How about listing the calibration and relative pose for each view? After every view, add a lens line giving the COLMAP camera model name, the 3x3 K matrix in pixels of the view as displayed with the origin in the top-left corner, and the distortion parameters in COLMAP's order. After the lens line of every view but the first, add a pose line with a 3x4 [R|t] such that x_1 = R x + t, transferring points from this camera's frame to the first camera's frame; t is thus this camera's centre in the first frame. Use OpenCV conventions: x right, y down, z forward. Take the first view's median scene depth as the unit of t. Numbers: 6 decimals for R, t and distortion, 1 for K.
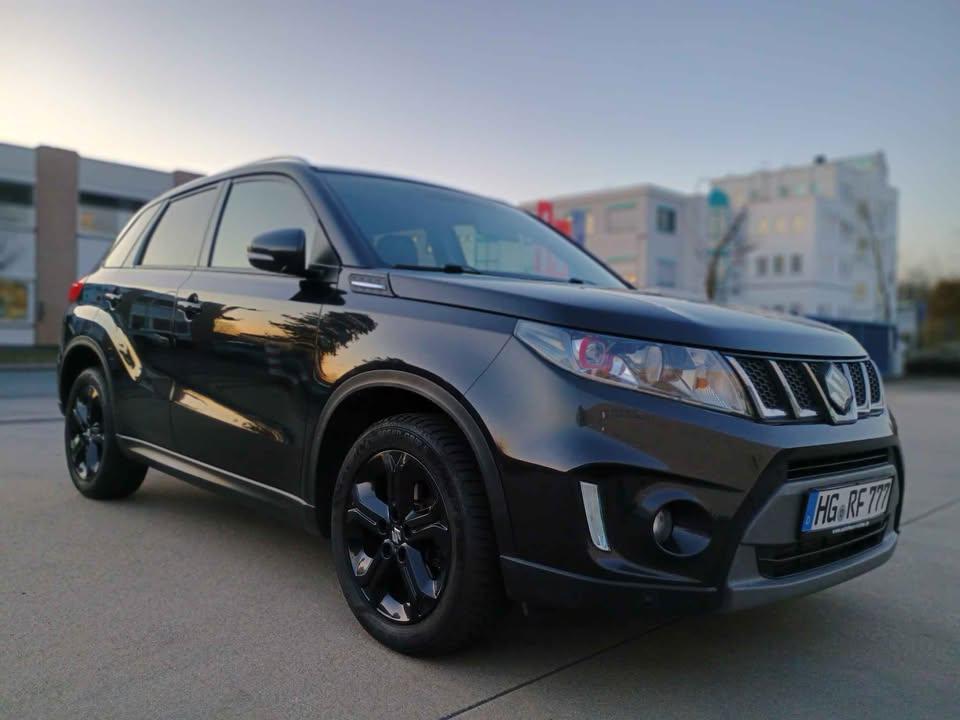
lens RADIAL K [[829.6, 0, 480.5], [0, 829.6, 340.0], [0, 0, 1]] dist [-0.004556, -0.003397]
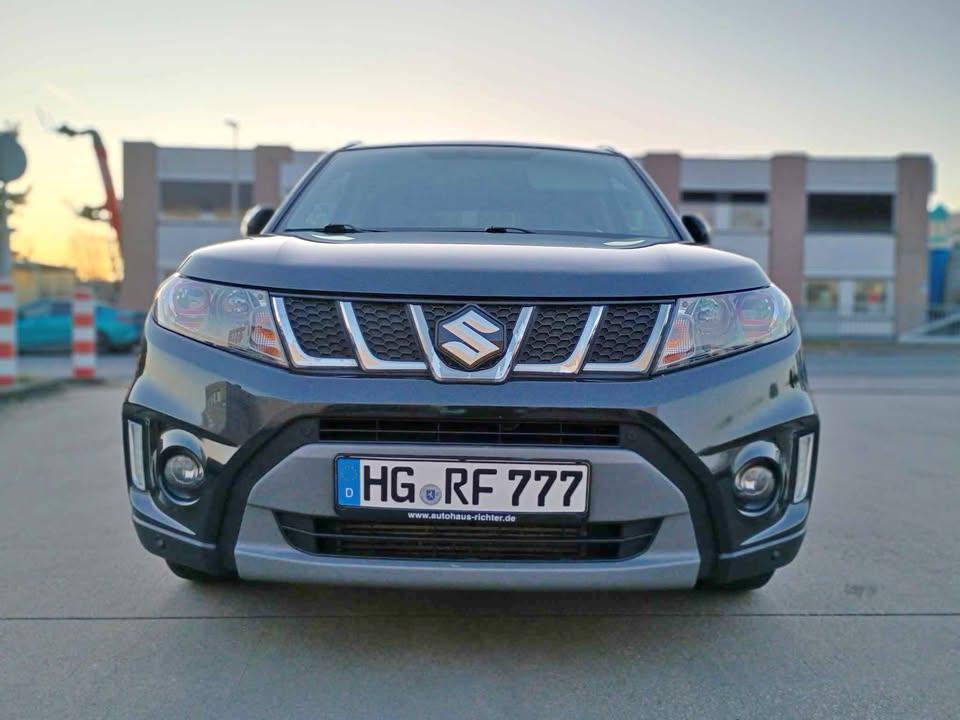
lens RADIAL K [[853.1, 0, 480.0], [0, 853.1, 360.0], [0, 0, 1]] dist [0.000711, -0.001781]
pose [[0.760316, 0.014268, -0.649396, 1.010011], [0.005981, 0.999563, 0.028964, 0.059490], [0.649525, -0.025906, 0.759898, 0.426916]]
